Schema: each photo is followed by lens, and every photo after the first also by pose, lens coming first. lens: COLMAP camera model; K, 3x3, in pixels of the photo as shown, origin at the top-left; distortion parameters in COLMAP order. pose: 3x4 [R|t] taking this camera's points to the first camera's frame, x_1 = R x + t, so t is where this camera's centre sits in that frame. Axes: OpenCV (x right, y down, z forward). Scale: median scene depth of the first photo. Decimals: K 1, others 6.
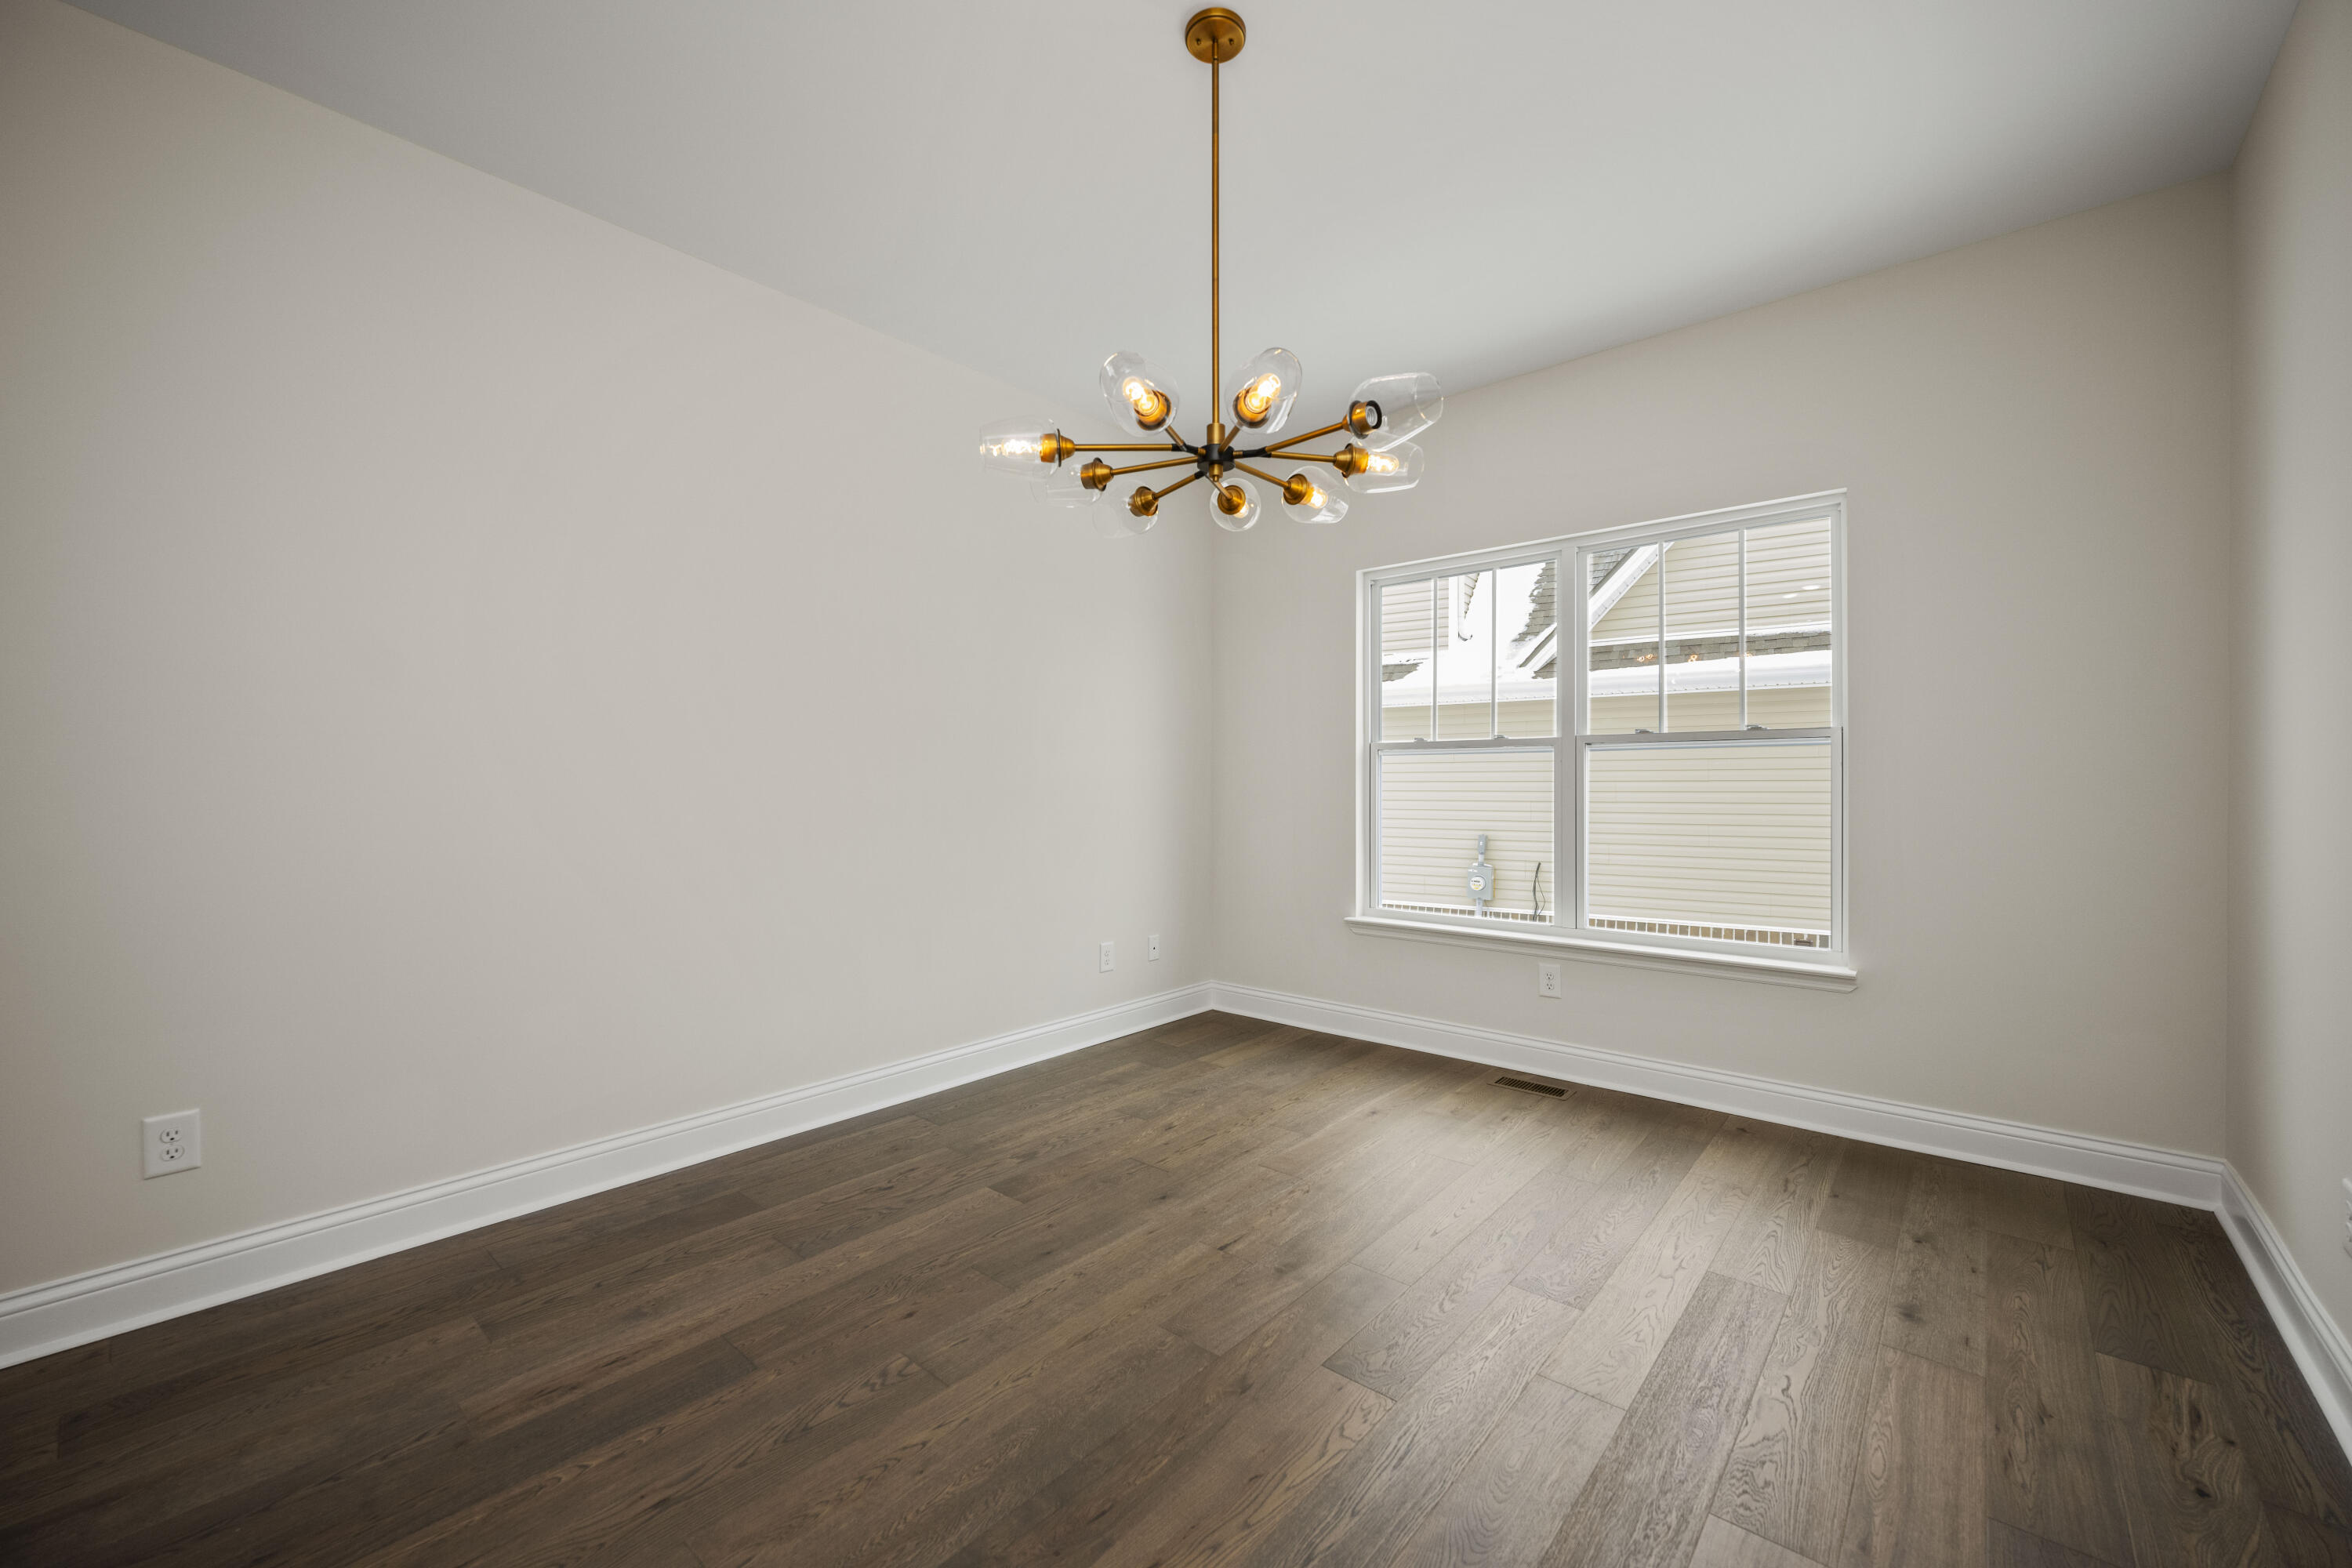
lens RADIAL K [[920.8, 0, 1189.4], [0, 920.8, 779.3], [0, 0, 1]] dist [-0.003275, -0.000336]
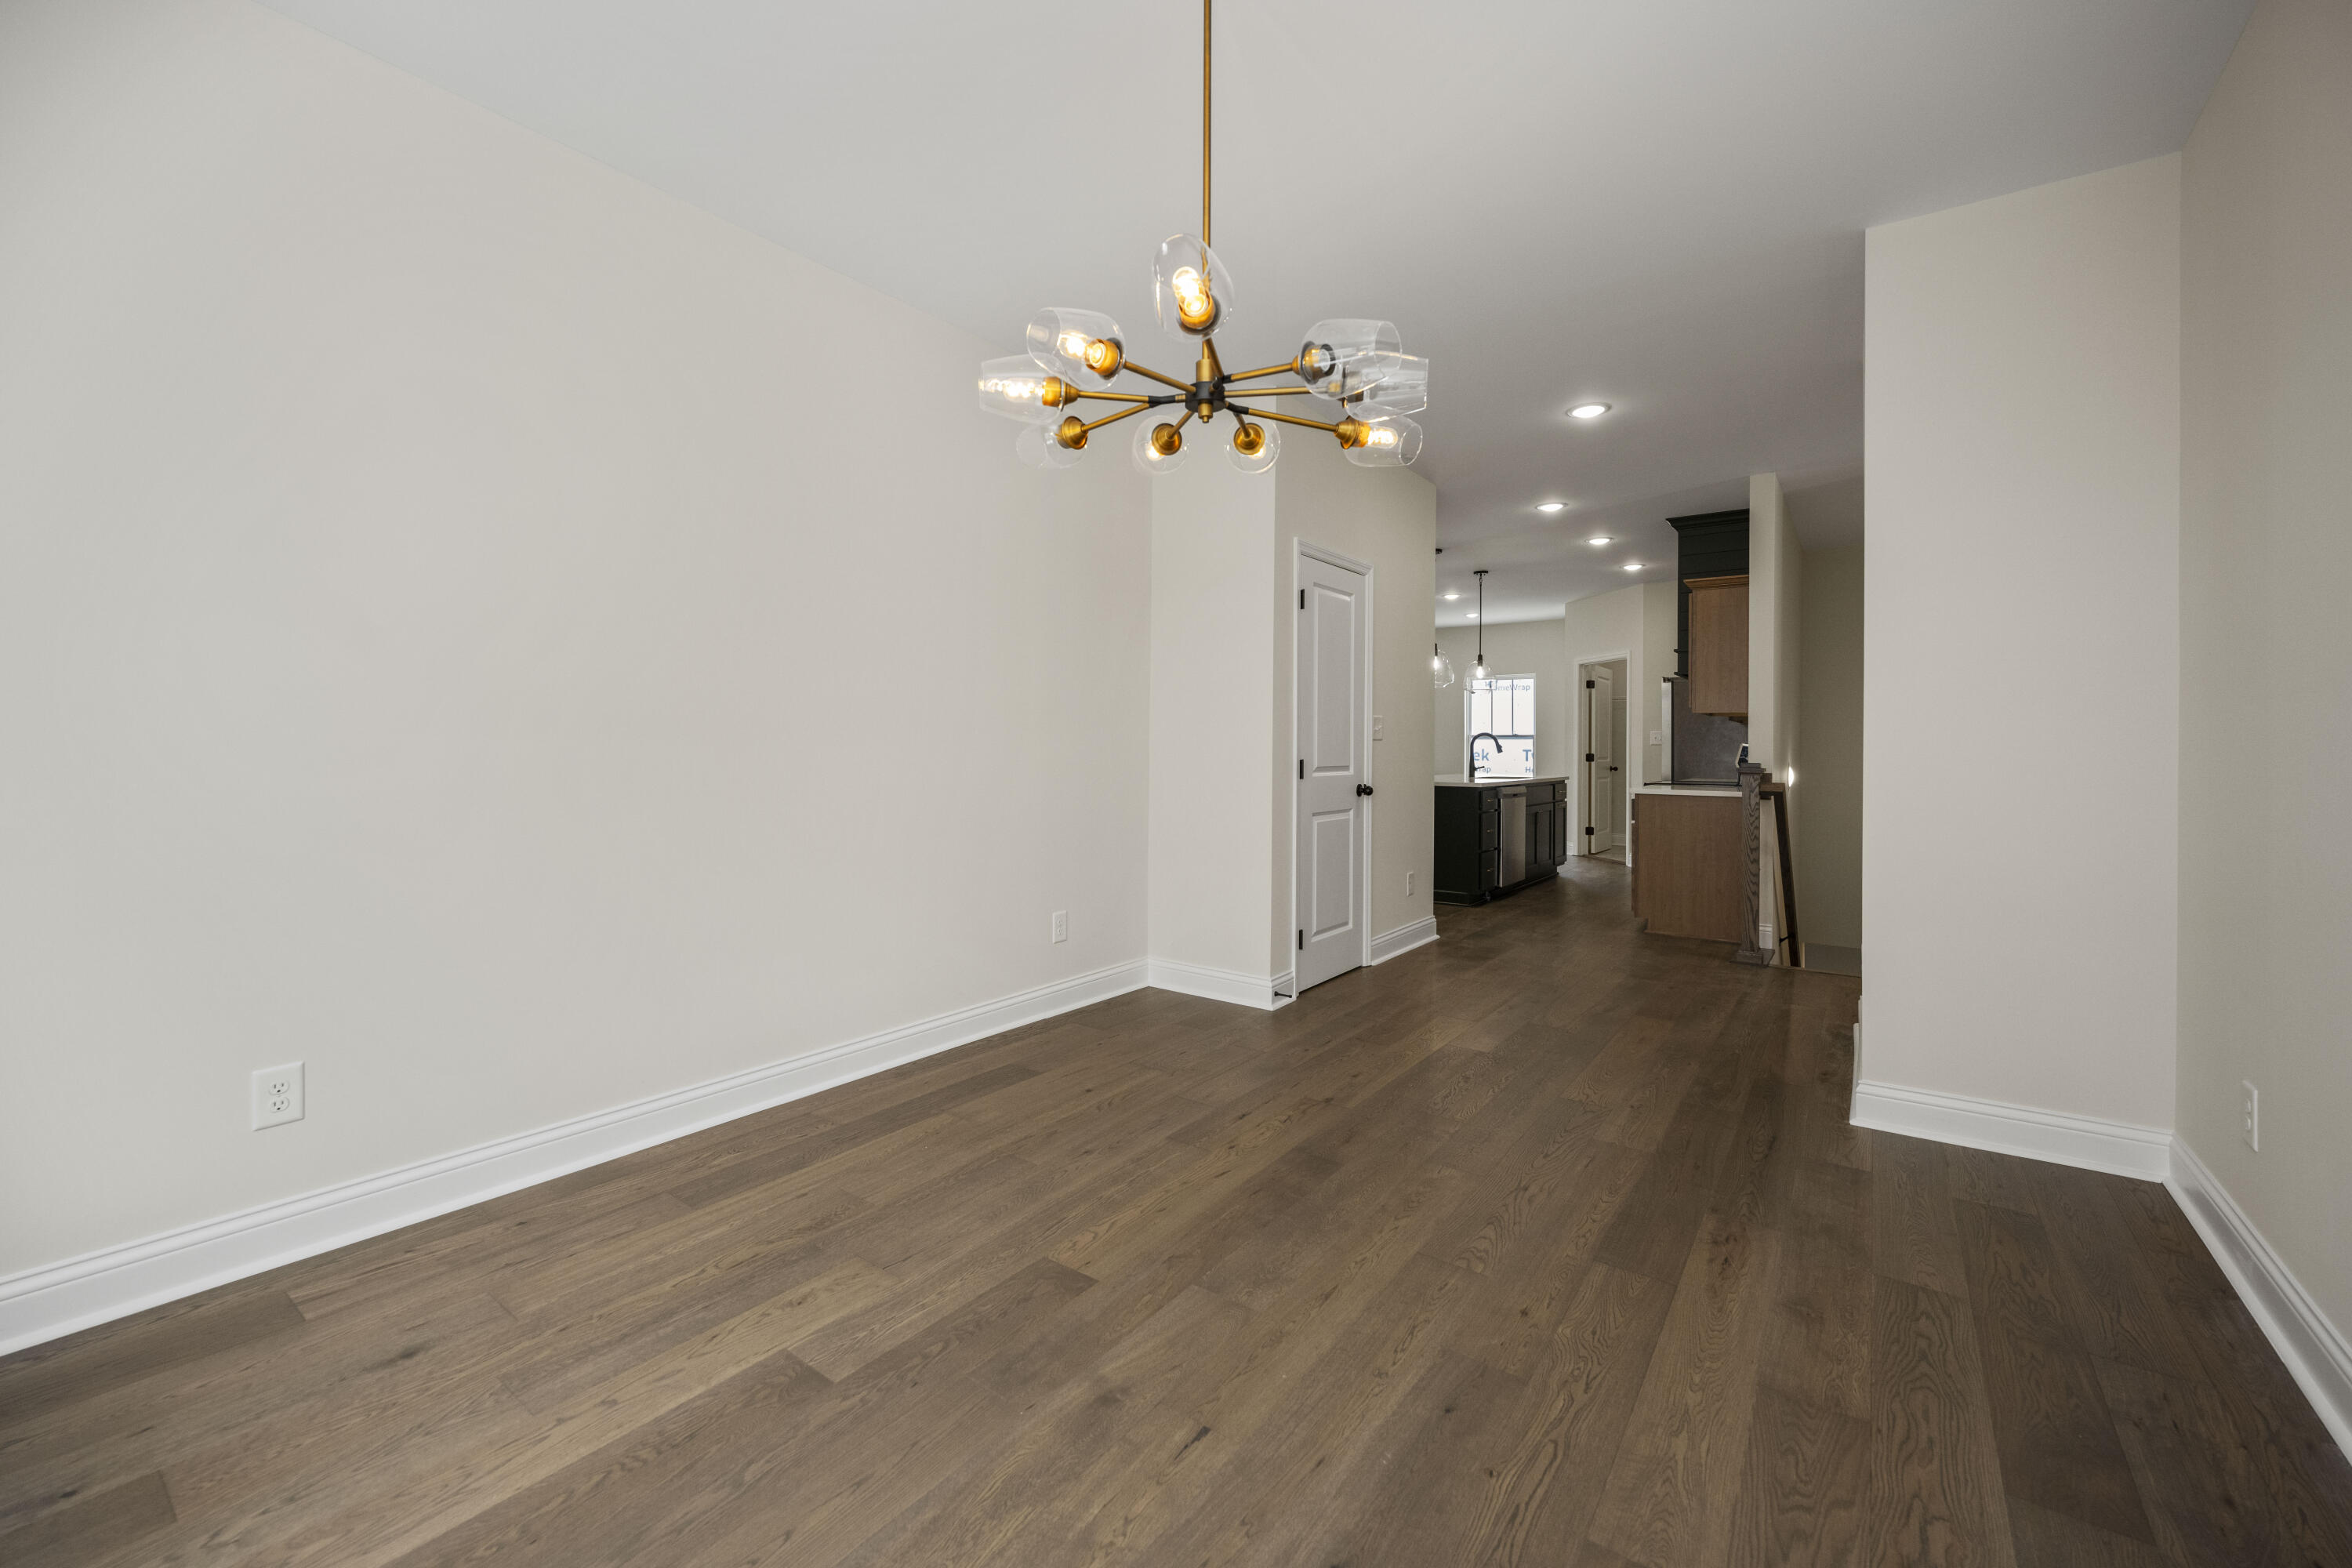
lens RADIAL K [[920.8, 0, 1167.1], [0, 920.8, 767.0], [0, 0, 1]] dist [-0.003275, -0.000336]
pose [[-0.997710, -0.003225, -0.067559, 0.125162], [-0.004472, 0.999822, 0.018311, 0.009458], [0.067488, 0.018571, -0.997547, 1.888421]]
